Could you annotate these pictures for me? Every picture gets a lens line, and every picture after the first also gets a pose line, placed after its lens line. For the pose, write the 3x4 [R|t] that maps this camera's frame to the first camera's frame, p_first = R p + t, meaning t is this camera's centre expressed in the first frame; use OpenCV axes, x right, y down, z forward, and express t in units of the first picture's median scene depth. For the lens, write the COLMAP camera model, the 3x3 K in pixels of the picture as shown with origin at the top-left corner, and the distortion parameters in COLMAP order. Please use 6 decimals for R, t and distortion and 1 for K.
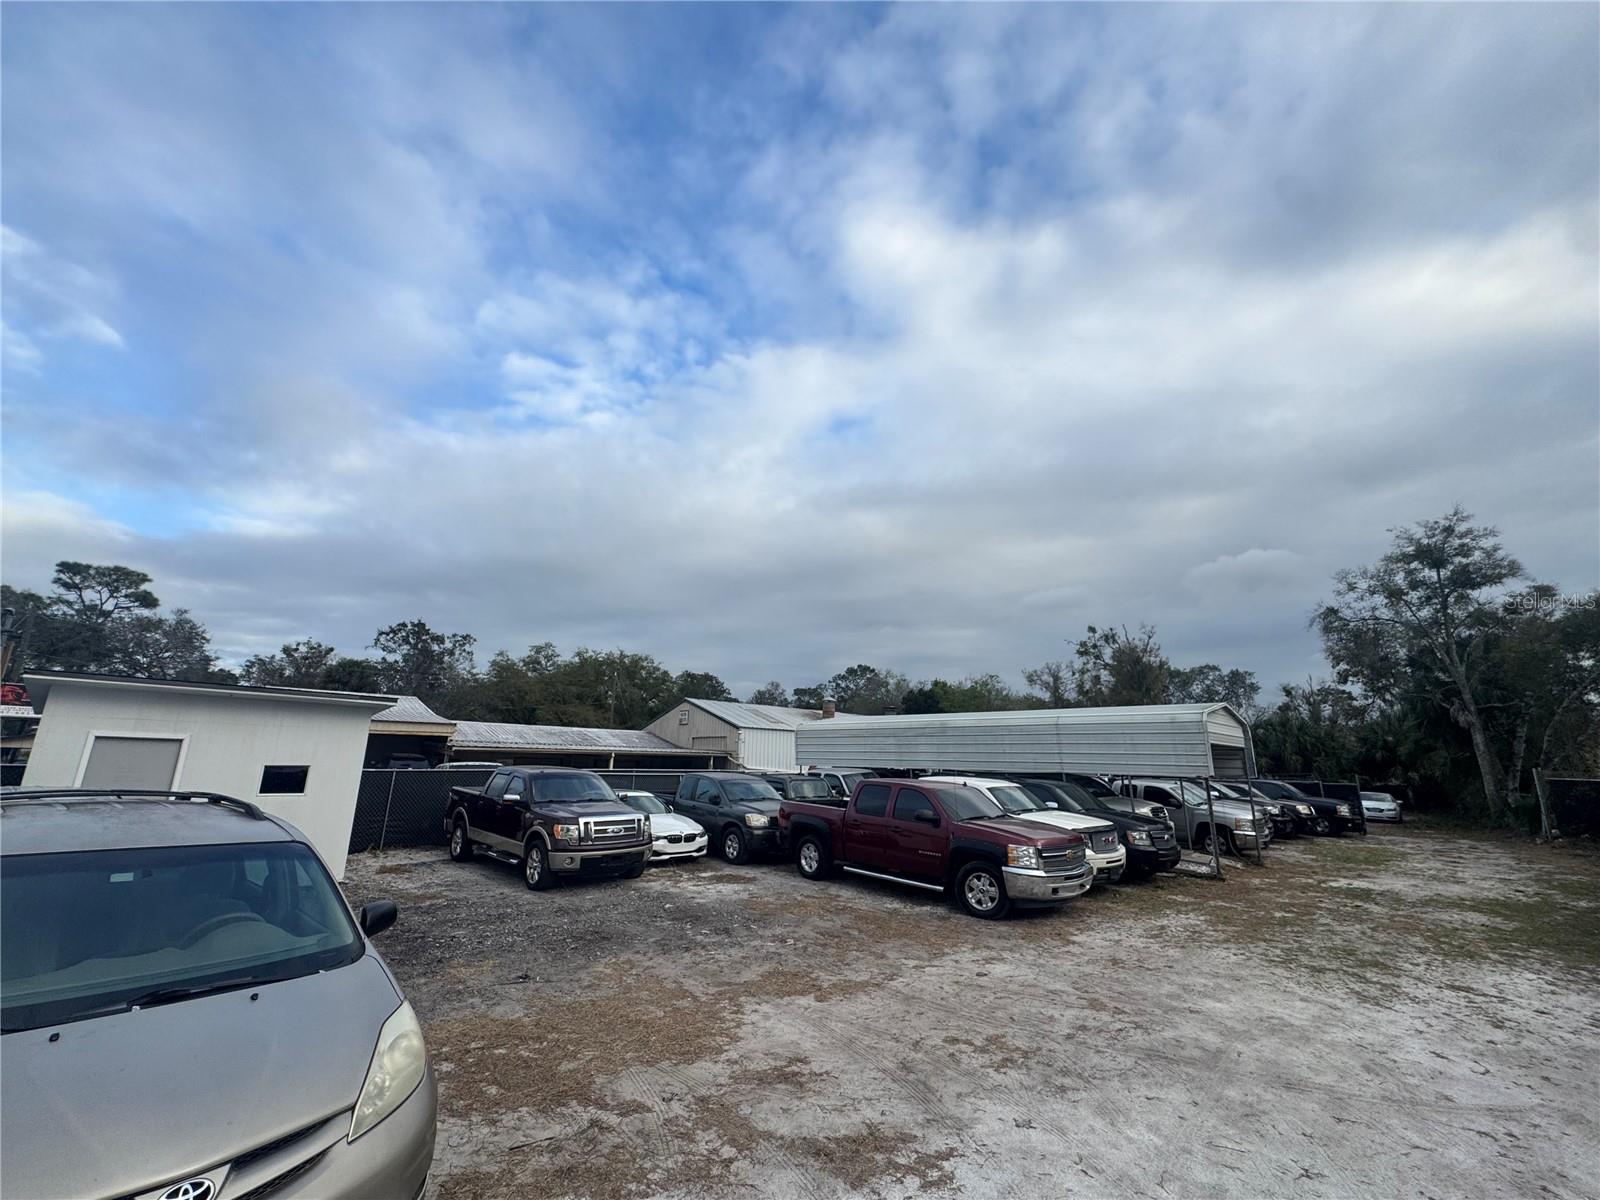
lens RADIAL K [[633.9, 0, 800.0], [0, 633.9, 600.0], [0, 0, 1]] dist [-0.001014, 0.000350]
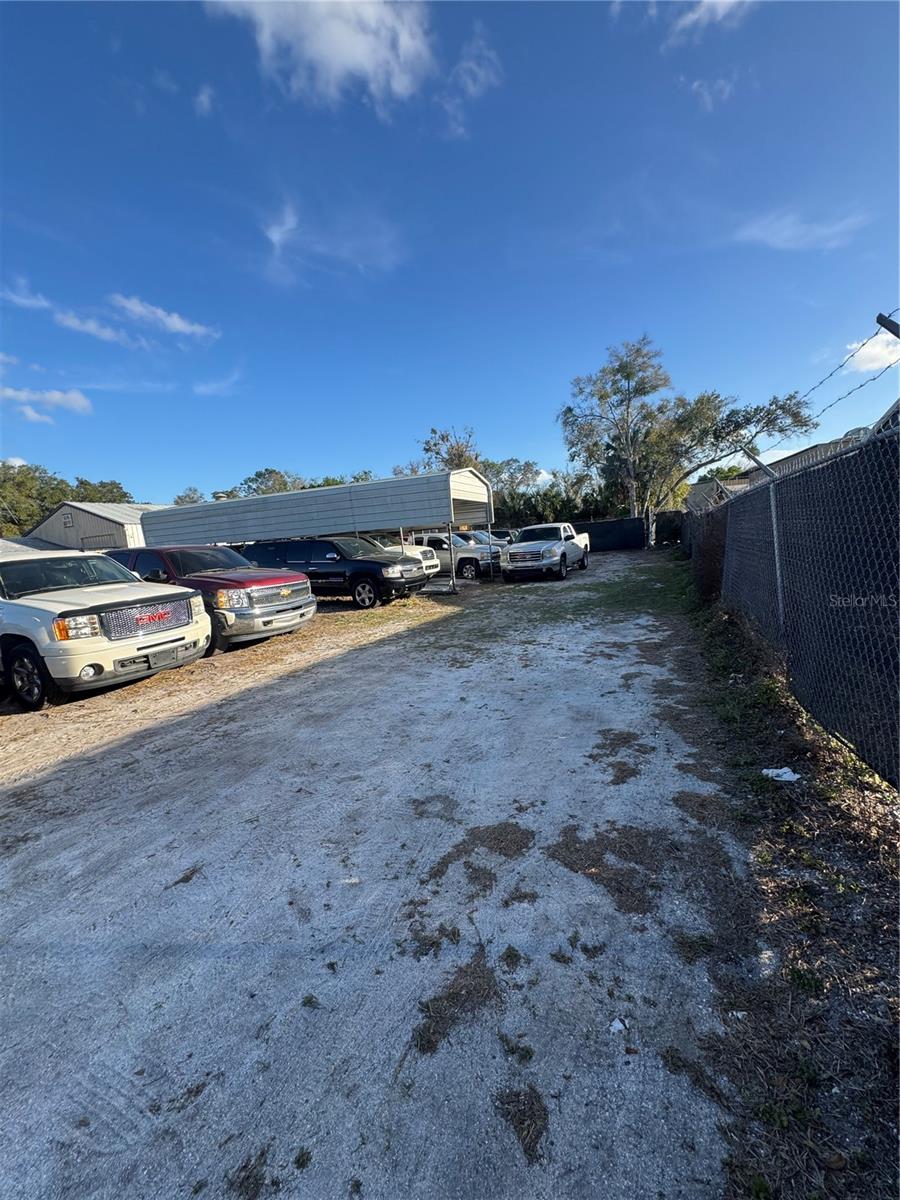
lens RADIAL K [[475.4, 0, 450.0], [0, 475.4, 600.0], [0, 0, 1]] dist [-0.001014, 0.000350]
pose [[0.912012, -0.143425, 0.384271, 0.266757], [-0.005099, 0.932833, 0.360272, 0.078307], [-0.410132, -0.330532, 0.850023, 0.109277]]
